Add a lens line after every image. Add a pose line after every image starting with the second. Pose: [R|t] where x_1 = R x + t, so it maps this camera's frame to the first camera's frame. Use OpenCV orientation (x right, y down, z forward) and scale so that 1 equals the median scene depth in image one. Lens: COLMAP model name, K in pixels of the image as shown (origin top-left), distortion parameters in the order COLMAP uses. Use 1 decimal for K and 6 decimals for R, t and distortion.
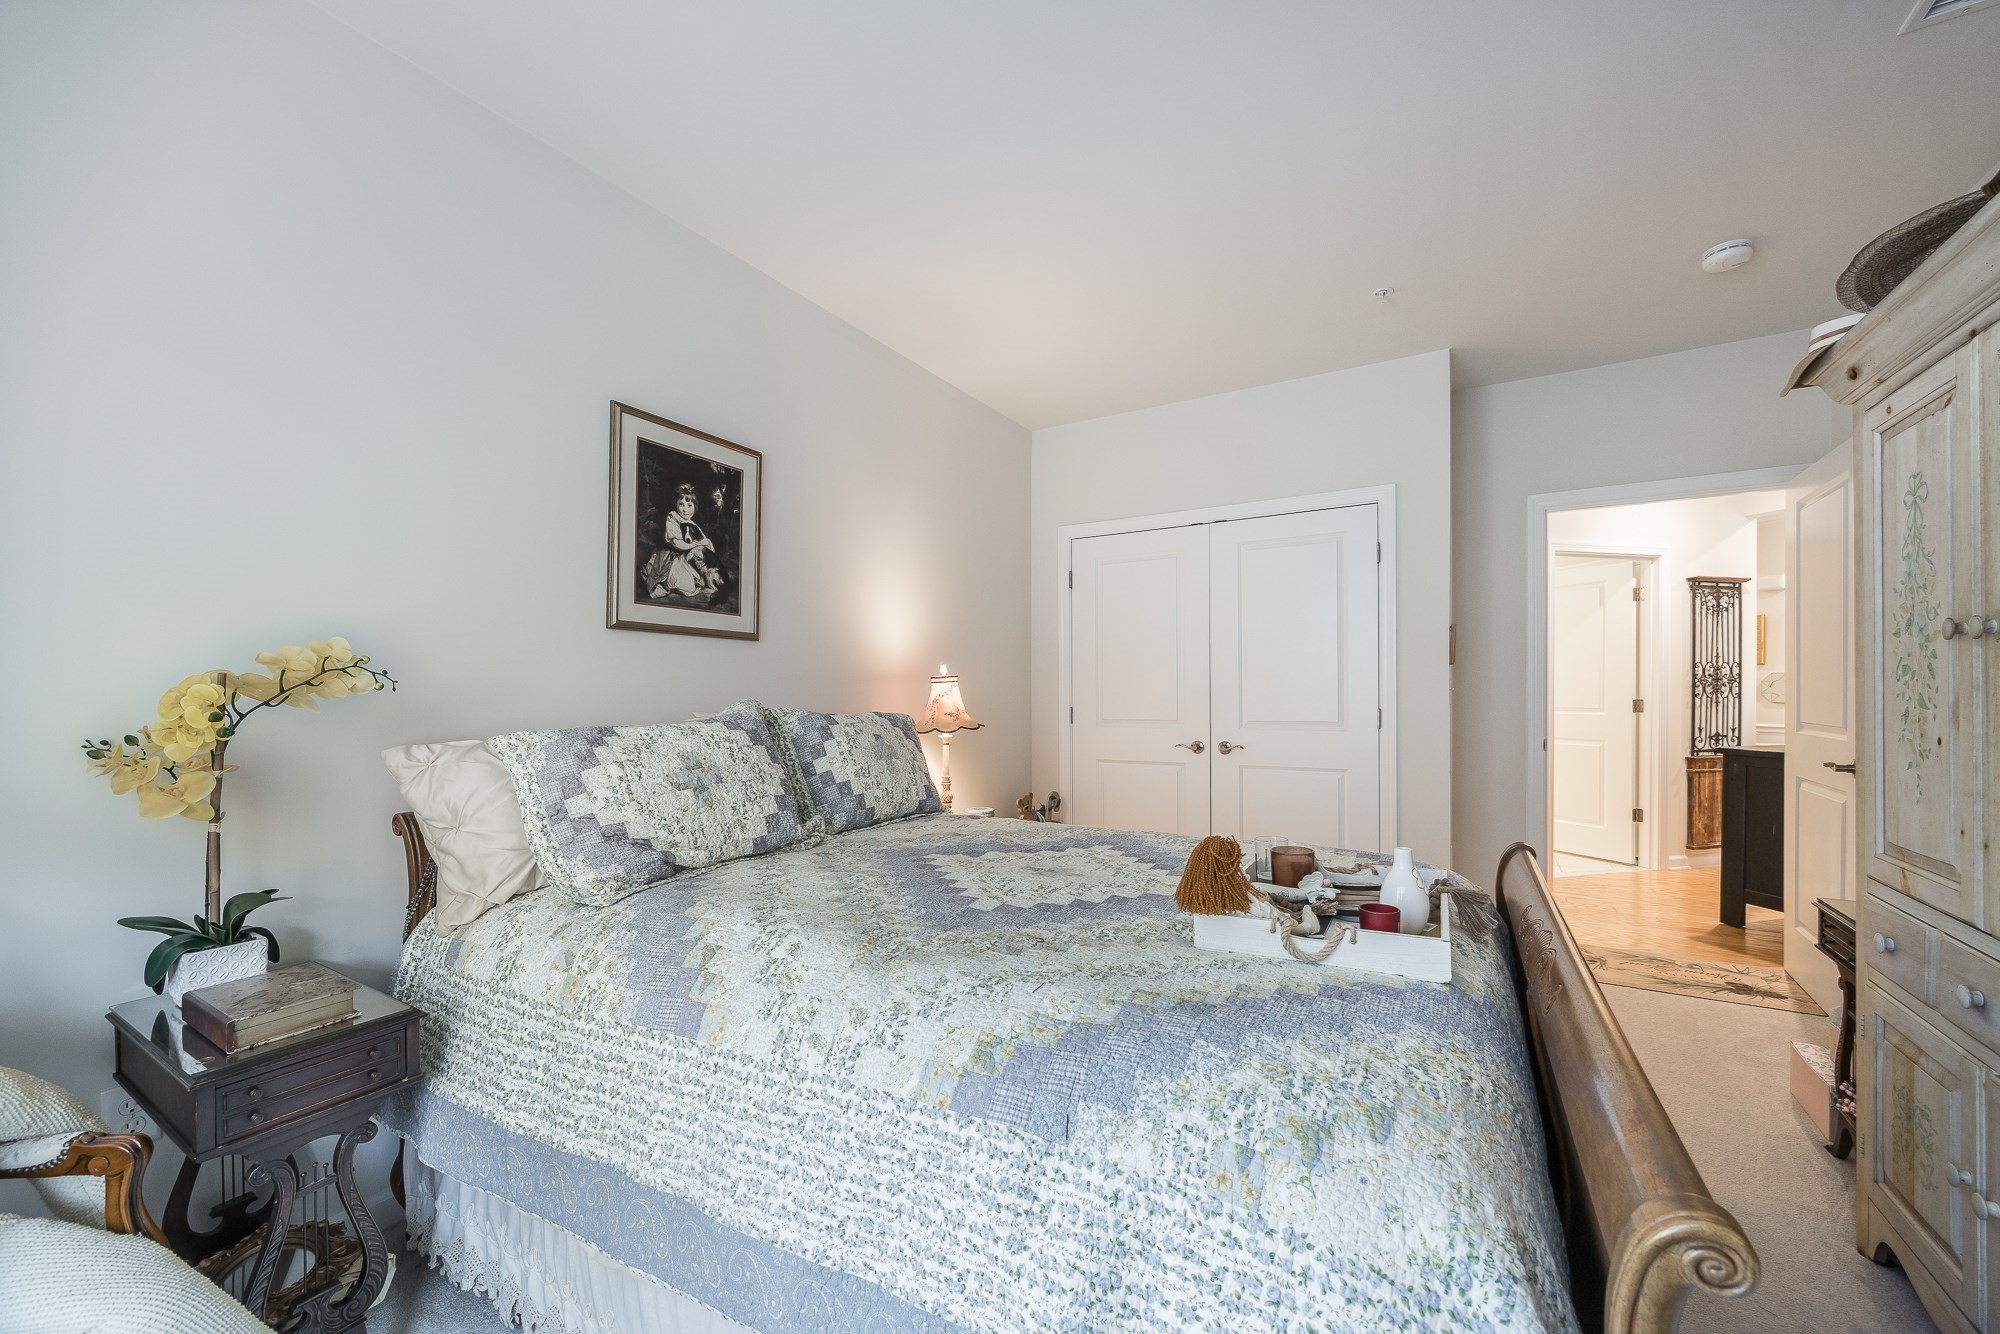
lens RADIAL K [[760.7, 0, 1003.2], [0, 760.7, 684.2], [0, 0, 1]] dist [-0.005644, 0.000291]
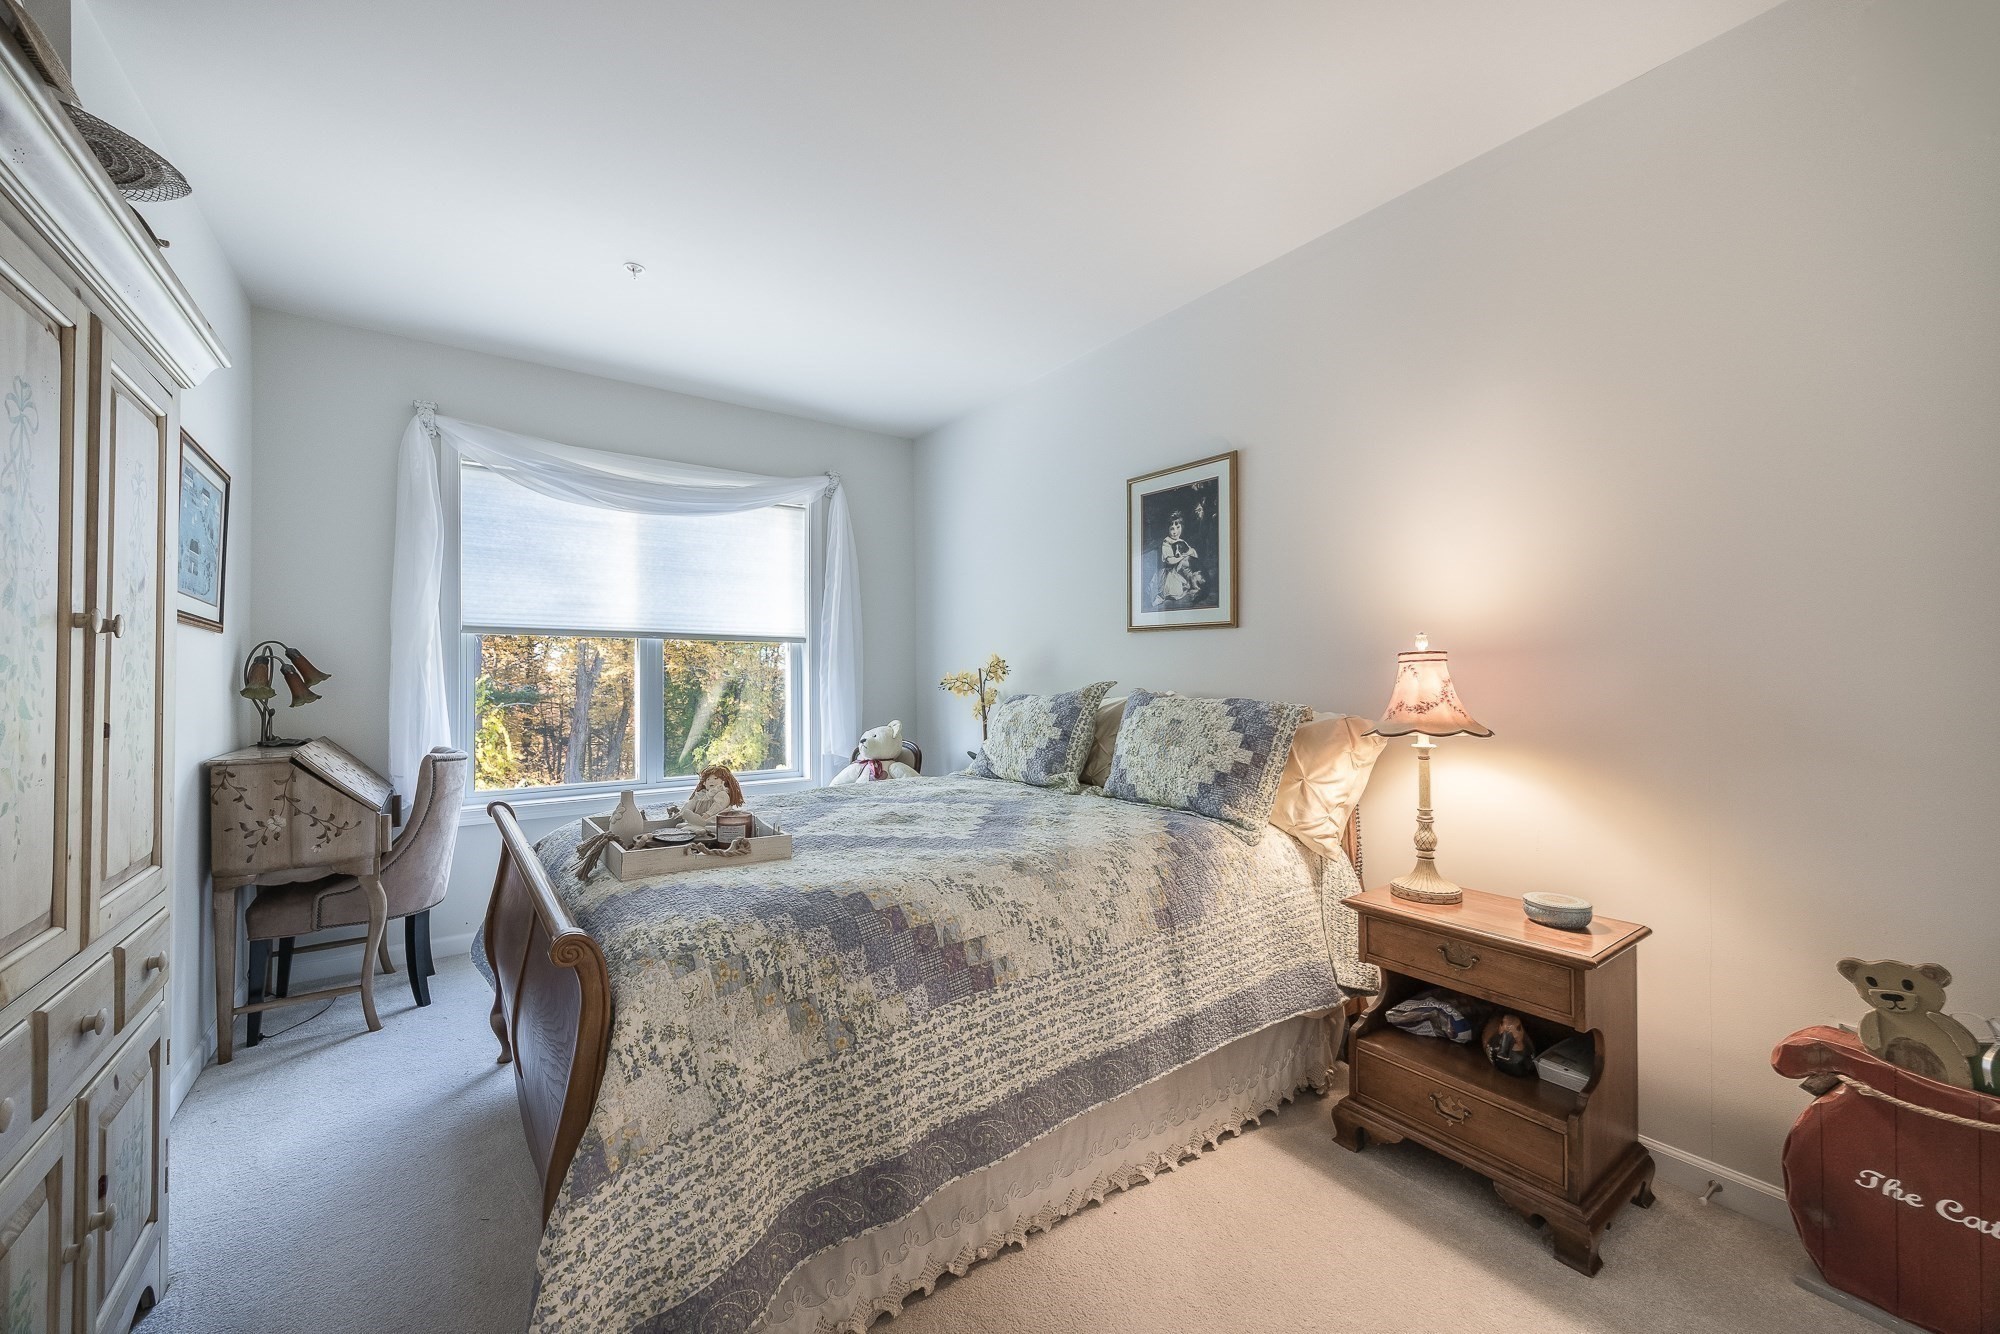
lens RADIAL K [[760.7, 0, 999.7], [0, 760.7, 662.8], [0, 0, 1]] dist [-0.005644, 0.000291]
pose [[-0.378467, -0.005638, -0.925598, 0.859680], [0.013701, 0.999838, -0.011692, 0.000117], [0.925513, -0.017107, -0.378328, 1.190525]]
